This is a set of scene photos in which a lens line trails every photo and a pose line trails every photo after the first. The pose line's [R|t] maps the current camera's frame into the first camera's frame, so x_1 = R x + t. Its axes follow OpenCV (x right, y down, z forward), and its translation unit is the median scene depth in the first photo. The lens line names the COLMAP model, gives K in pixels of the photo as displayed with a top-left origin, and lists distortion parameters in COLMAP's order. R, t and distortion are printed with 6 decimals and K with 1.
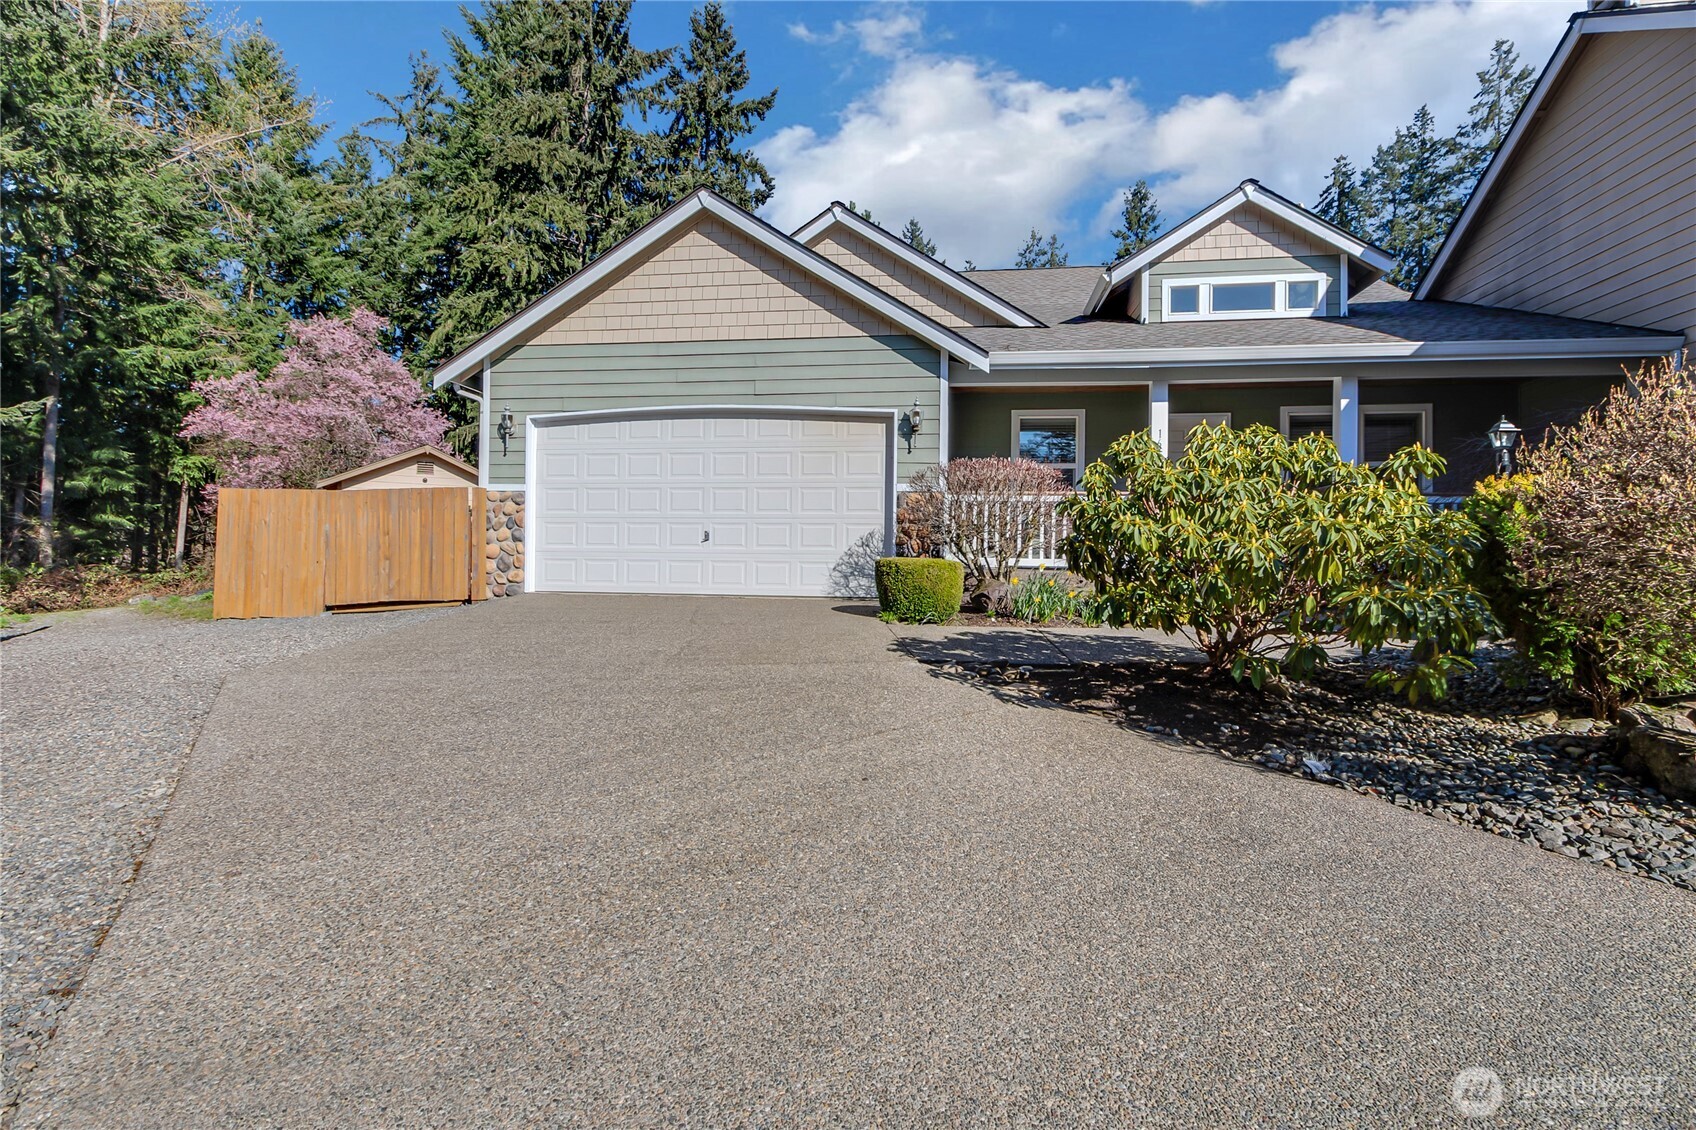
lens RADIAL K [[800.9, 0, 844.8], [0, 800.9, 551.5], [0, 0, 1]] dist [-0.003301, 0.000047]
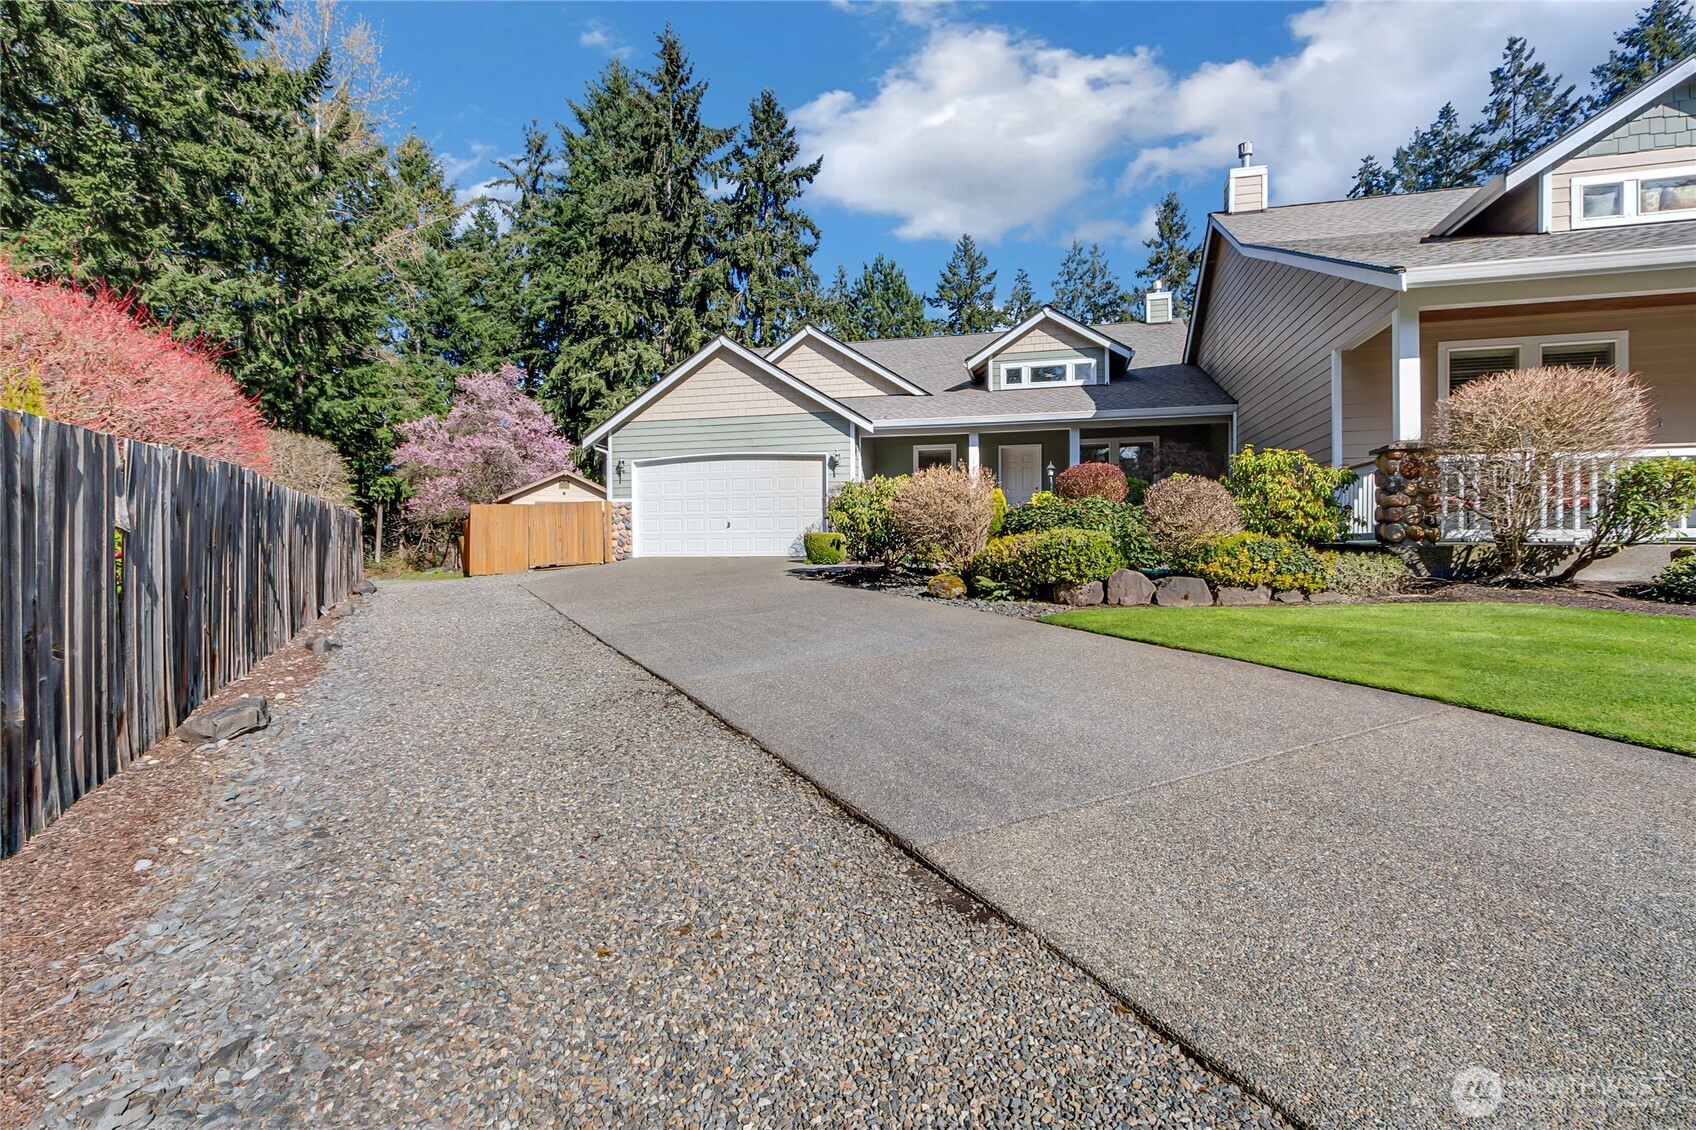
lens RADIAL K [[800.9, 0, 850.5], [0, 800.9, 561.9], [0, 0, 1]] dist [-0.003301, 0.000047]
pose [[0.993946, -0.016611, -0.108608, 0.082239], [0.018826, 0.999634, 0.019404, 0.009527], [0.108246, -0.021332, 0.993895, -0.214749]]
